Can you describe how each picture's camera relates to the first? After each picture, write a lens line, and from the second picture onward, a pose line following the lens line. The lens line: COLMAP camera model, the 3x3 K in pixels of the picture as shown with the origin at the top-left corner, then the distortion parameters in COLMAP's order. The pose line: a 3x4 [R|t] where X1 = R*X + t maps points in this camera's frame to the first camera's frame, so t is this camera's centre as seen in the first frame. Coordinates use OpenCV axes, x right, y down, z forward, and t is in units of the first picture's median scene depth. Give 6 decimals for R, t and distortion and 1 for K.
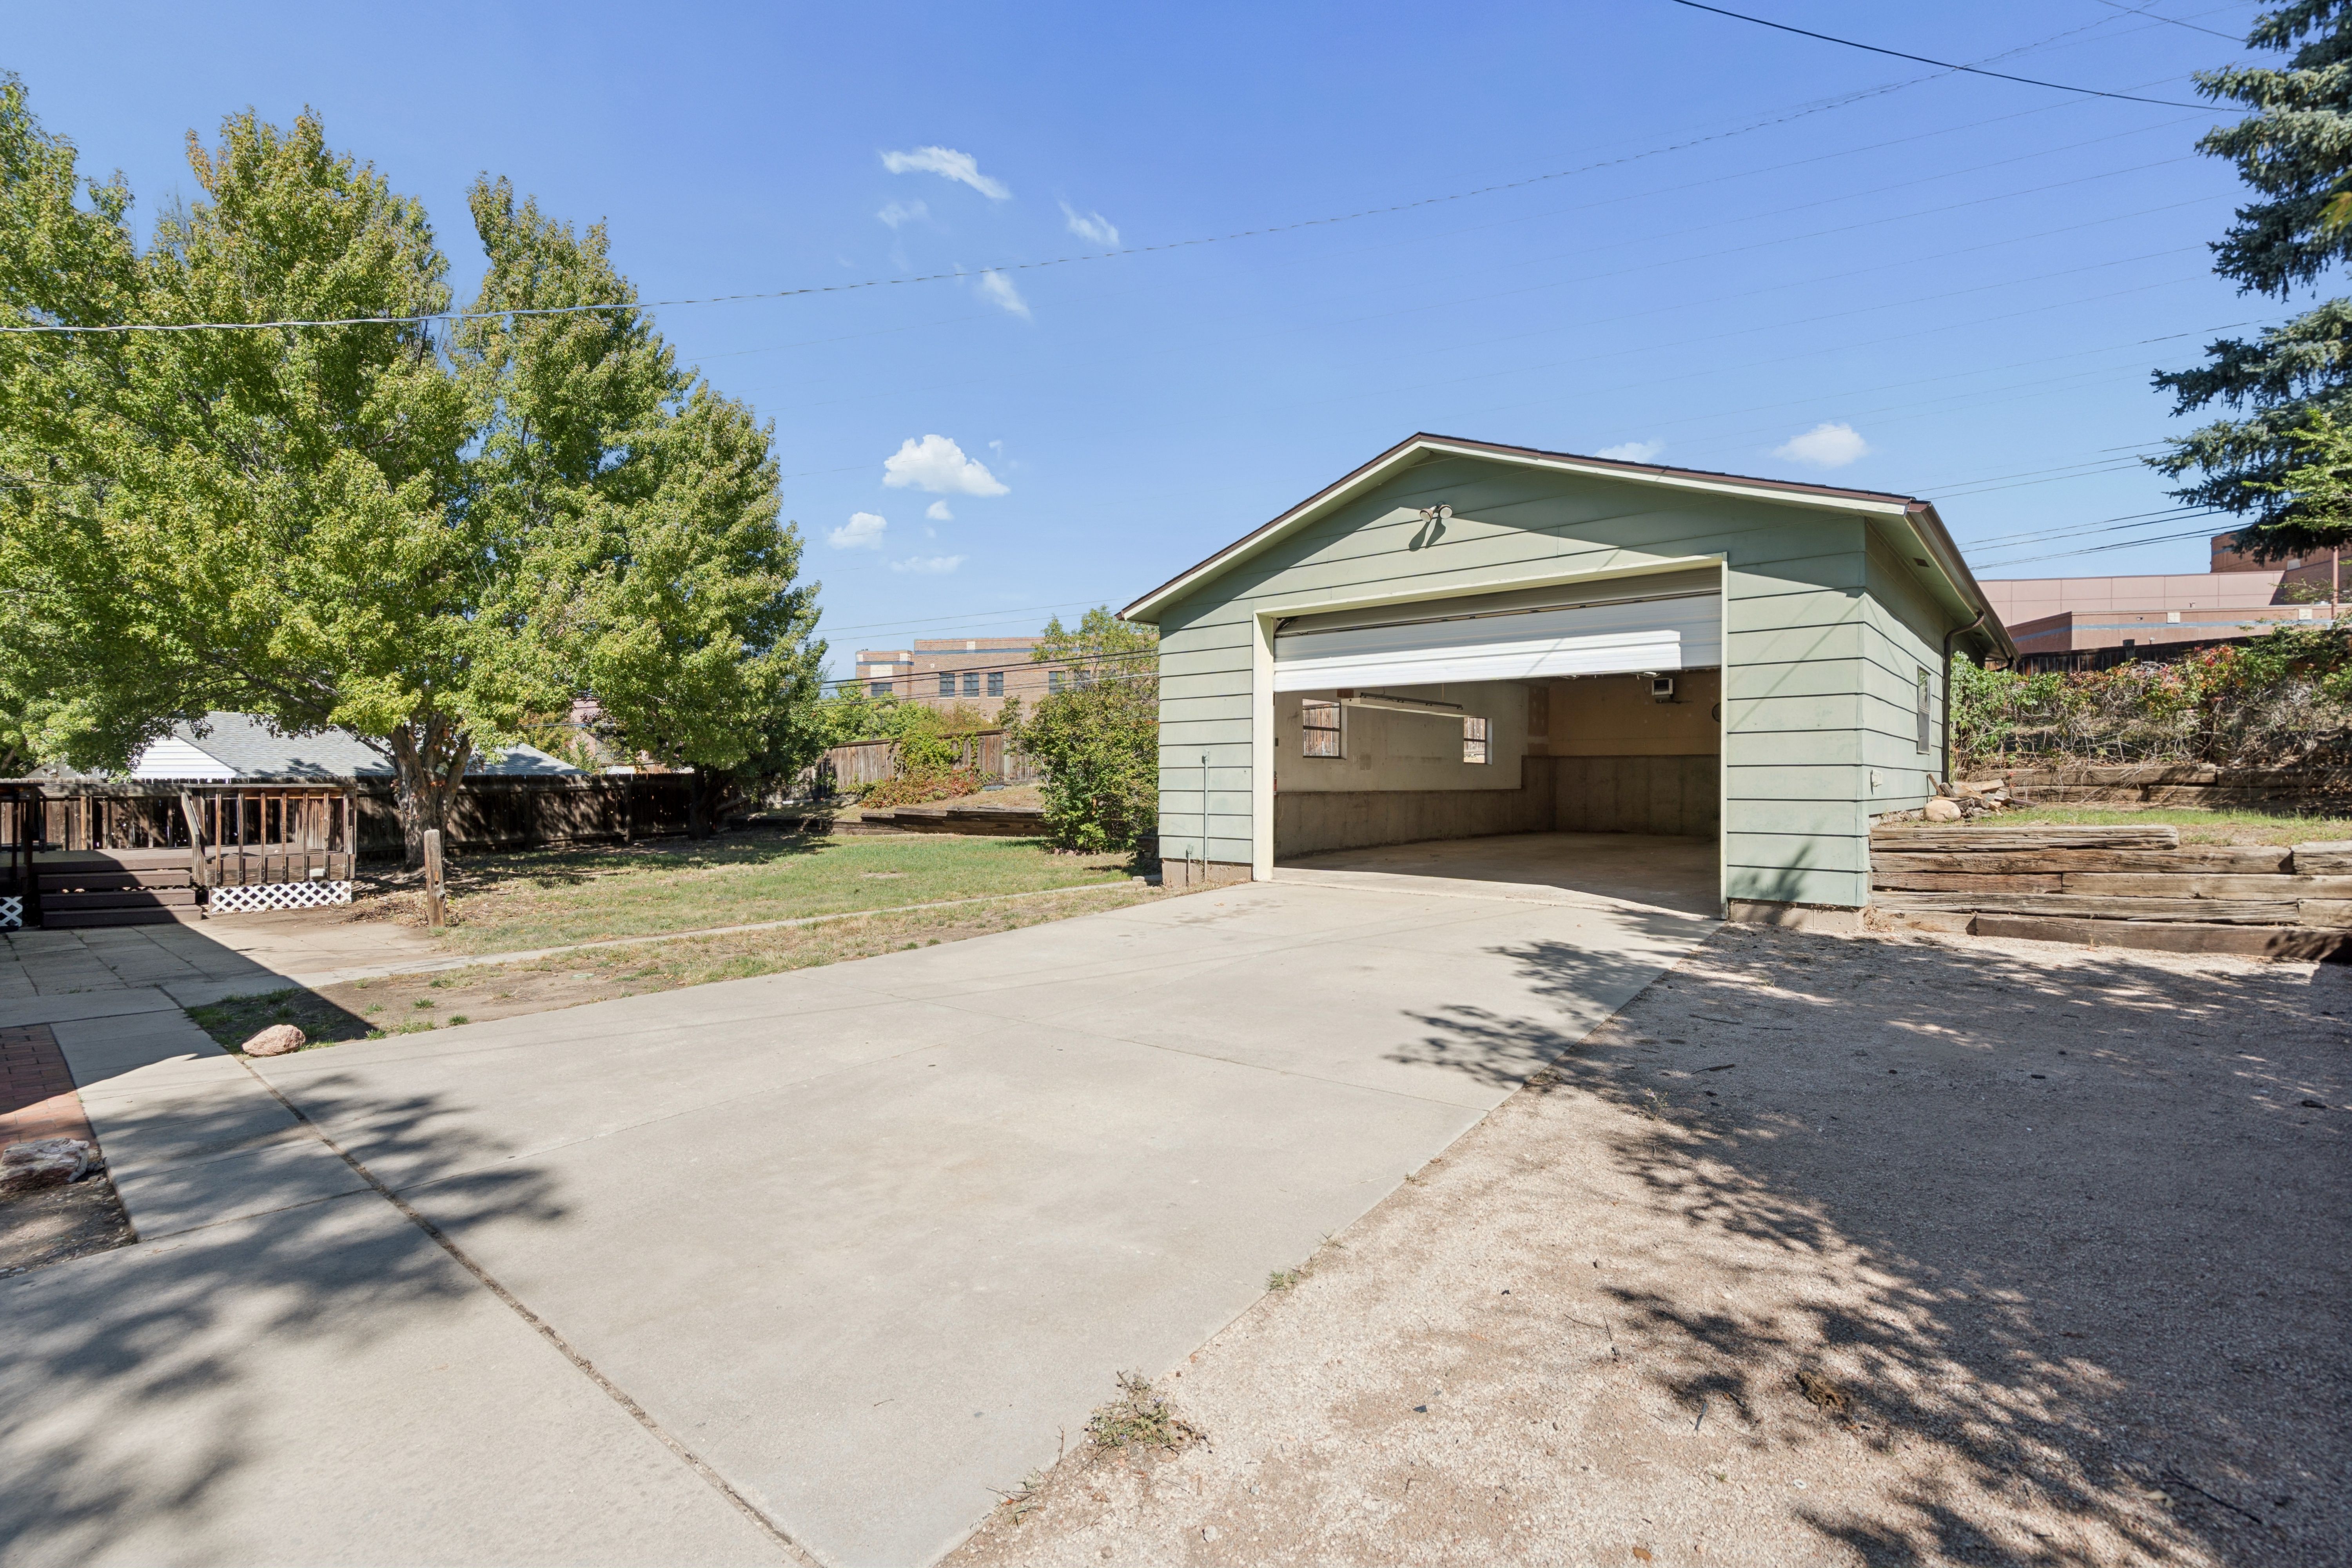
lens RADIAL K [[1072.5, 0, 1172.7], [0, 1072.5, 781.4], [0, 0, 1]] dist [-0.009251, 0.002450]
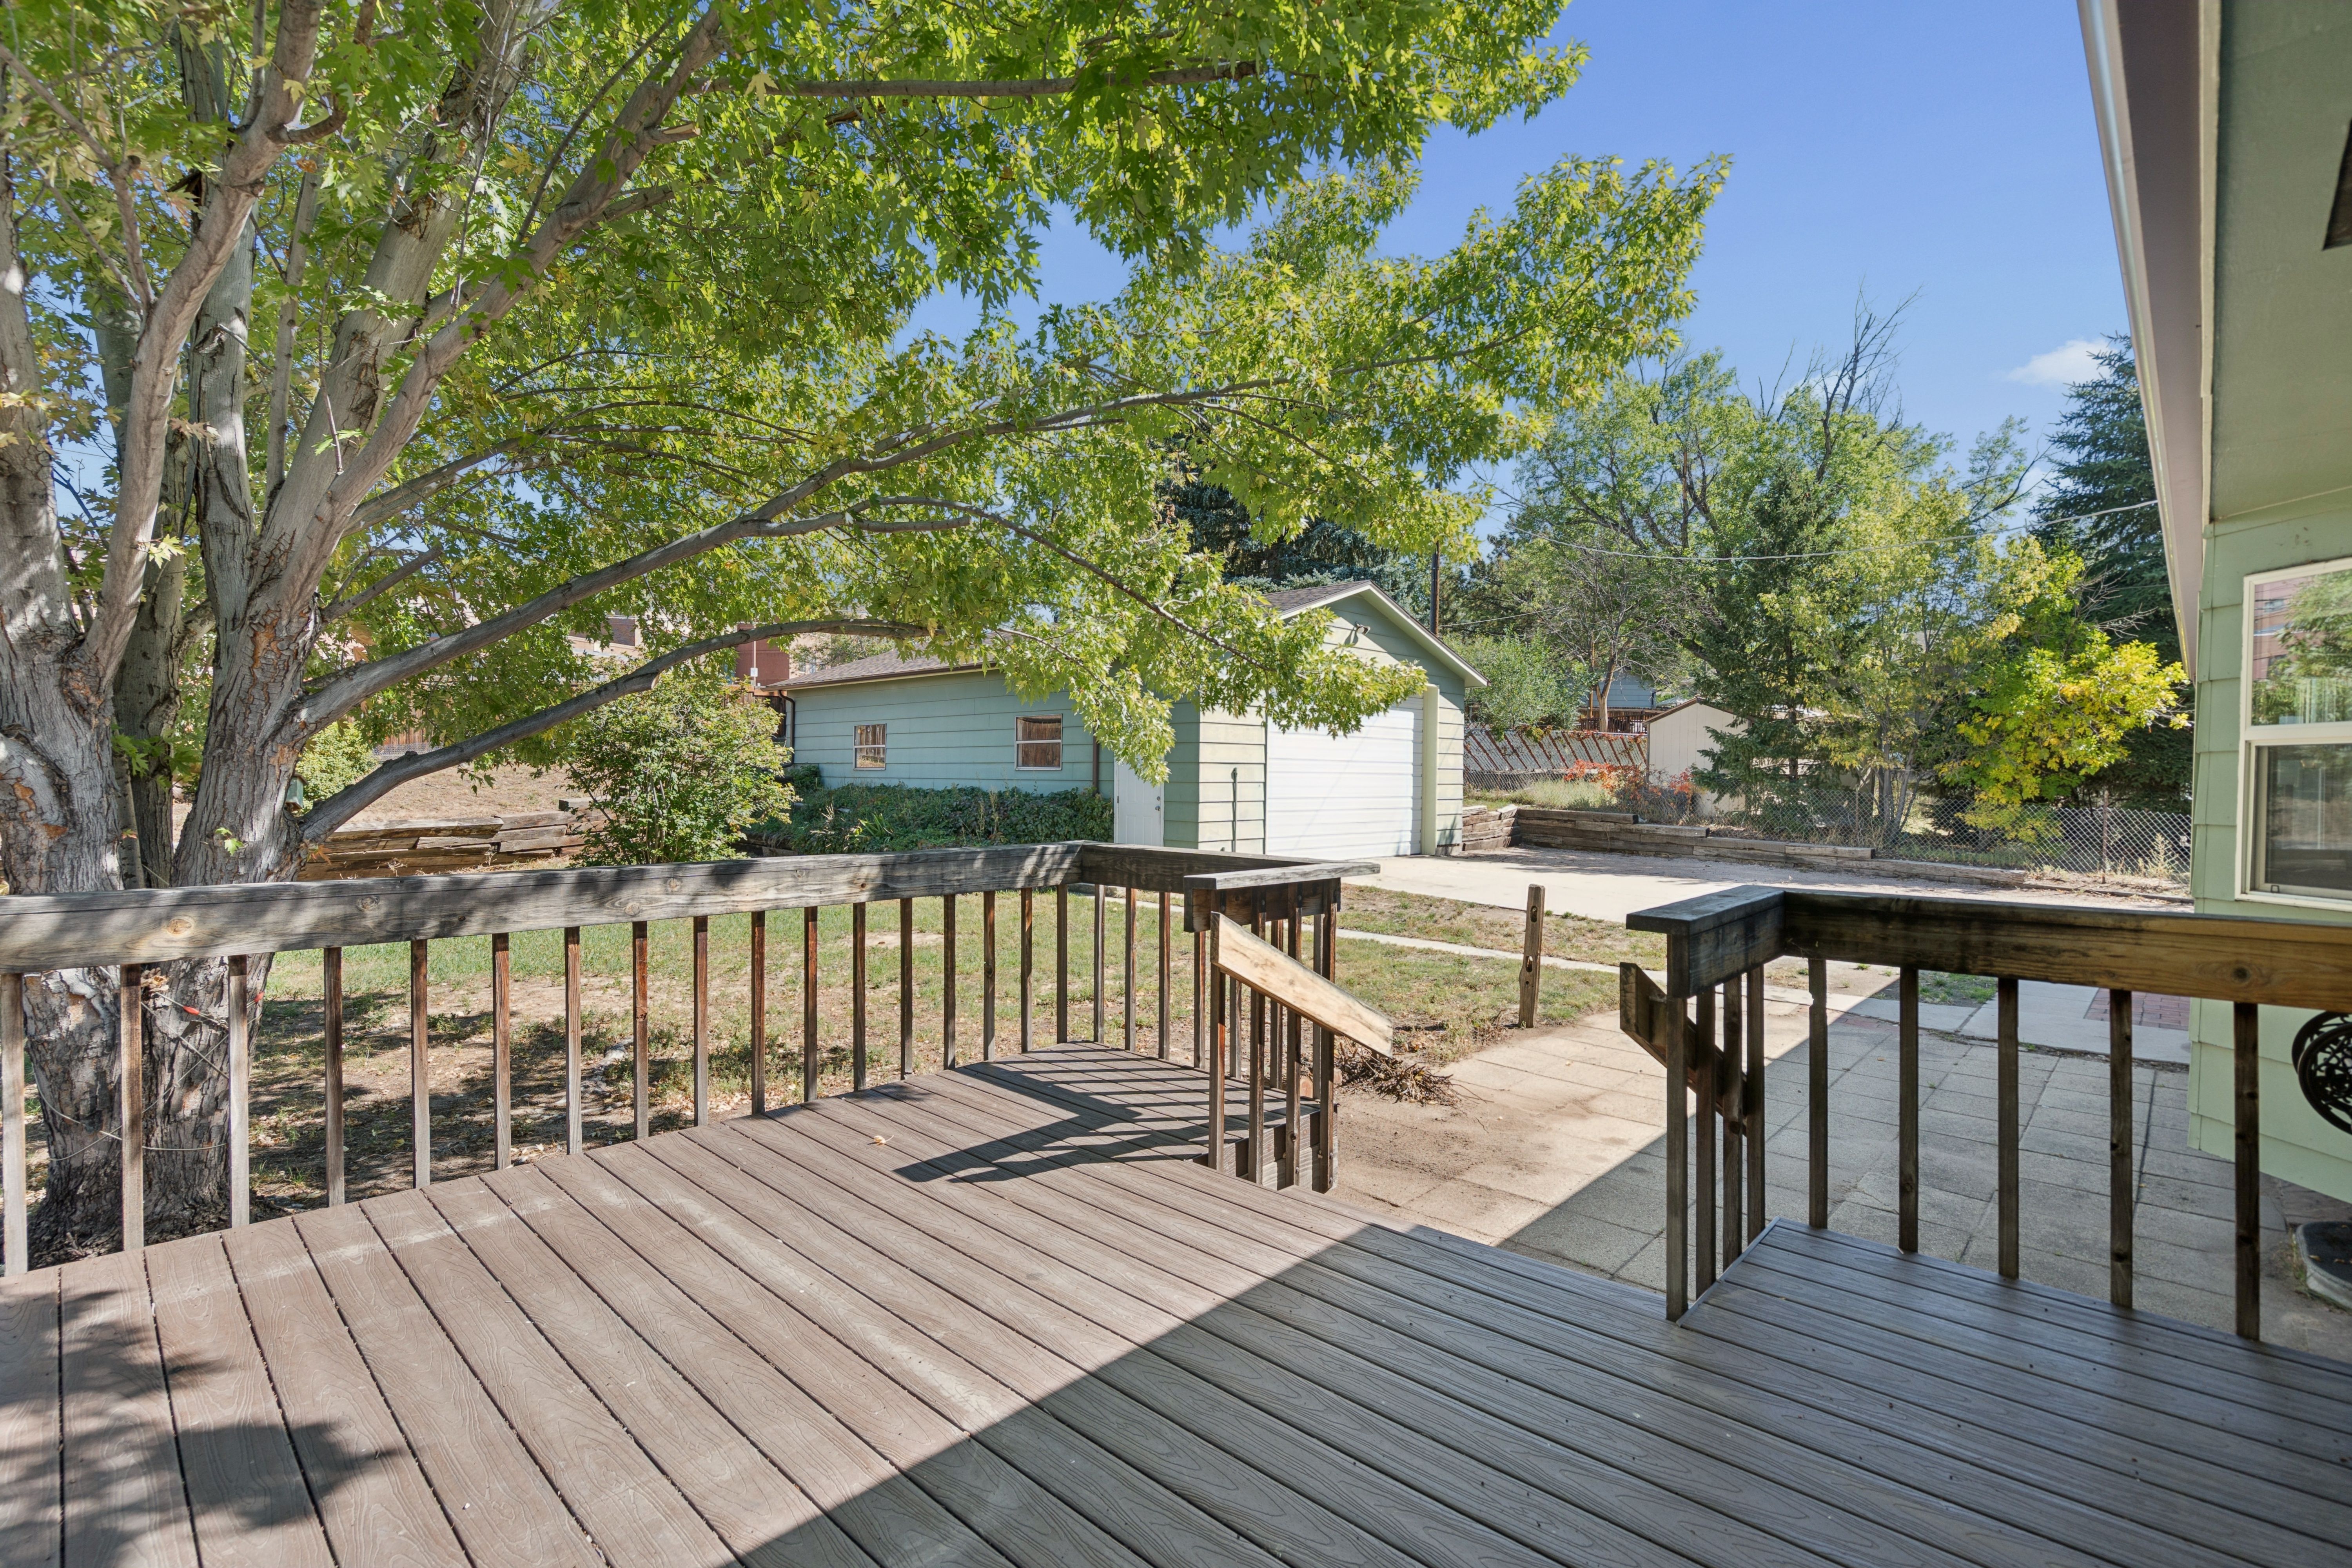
lens RADIAL K [[1072.5, 0, 1172.8], [0, 1072.5, 781.1], [0, 0, 1]] dist [-0.009251, 0.002450]
pose [[0.057658, -0.005840, 0.998319, -1.390571], [-0.009552, 0.999934, 0.006402, -0.024793], [-0.998291, -0.009905, 0.057599, 1.170985]]
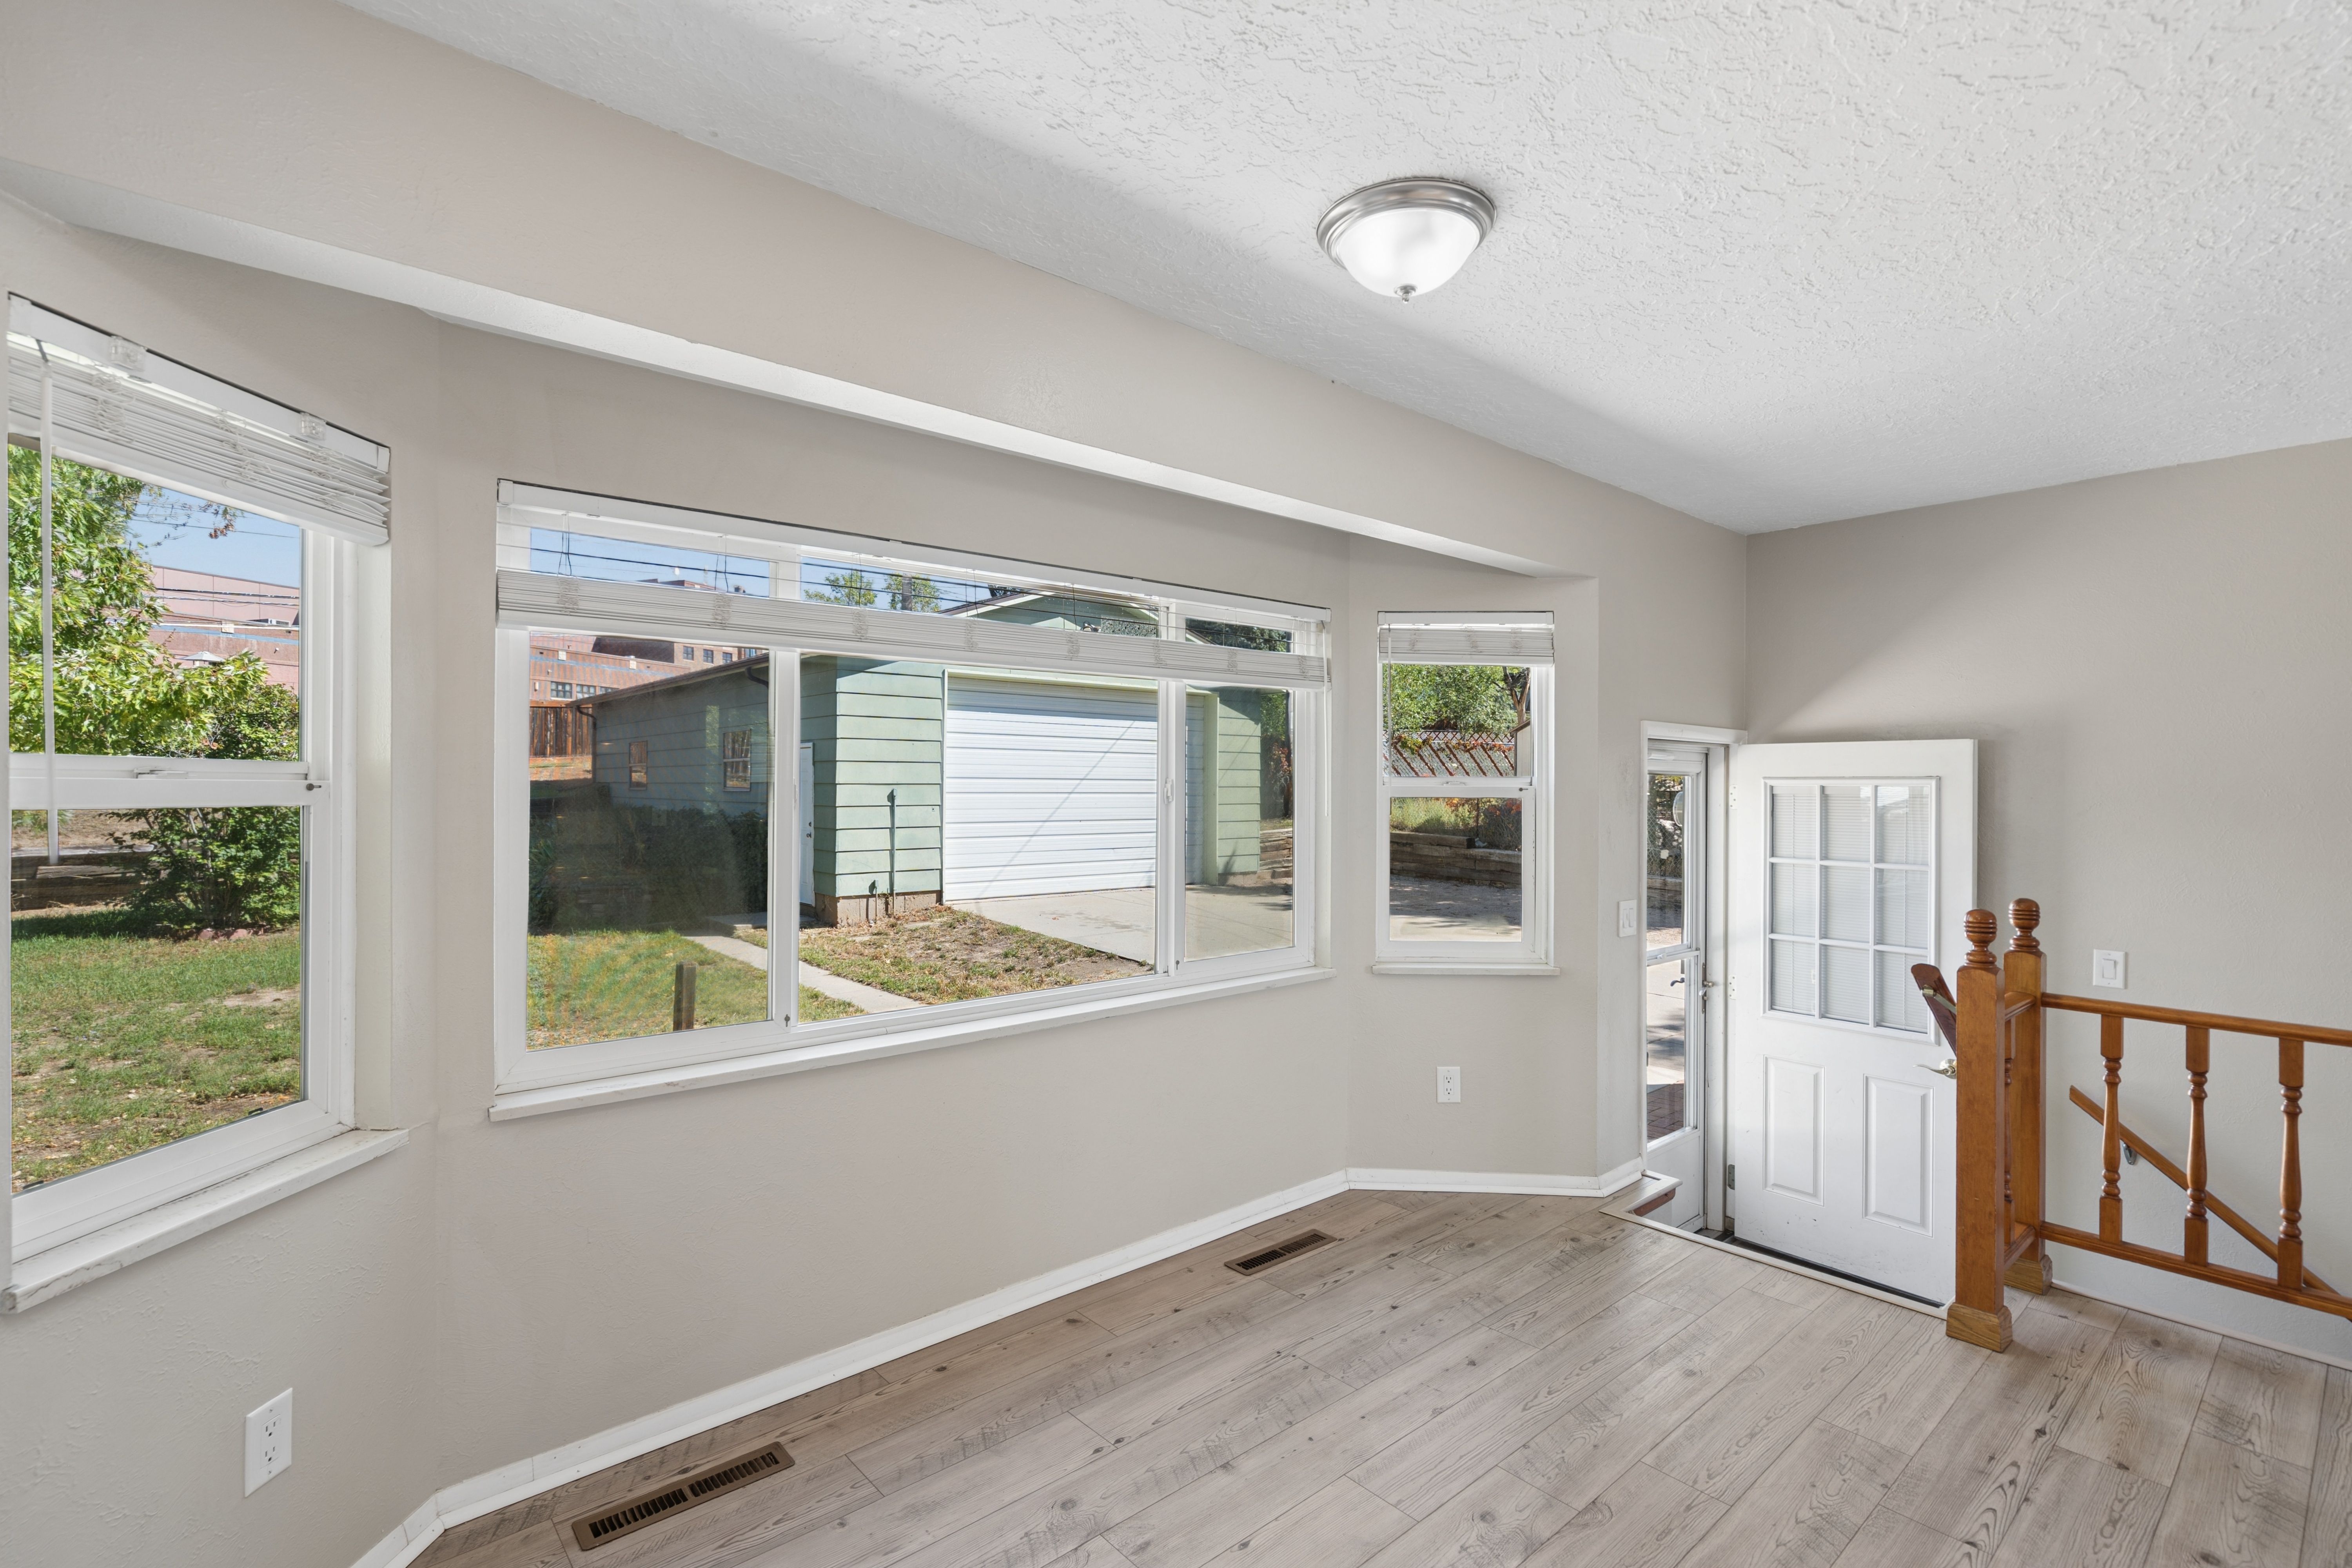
lens RADIAL K [[1072.5, 0, 1162.8], [0, 1072.5, 790.7], [0, 0, 1]] dist [-0.009251, 0.002450]
pose [[0.151693, -0.004137, 0.988419, -1.152328], [-0.004815, 0.999976, 0.004924, -0.039921], [-0.988416, -0.005506, 0.151670, 0.670582]]
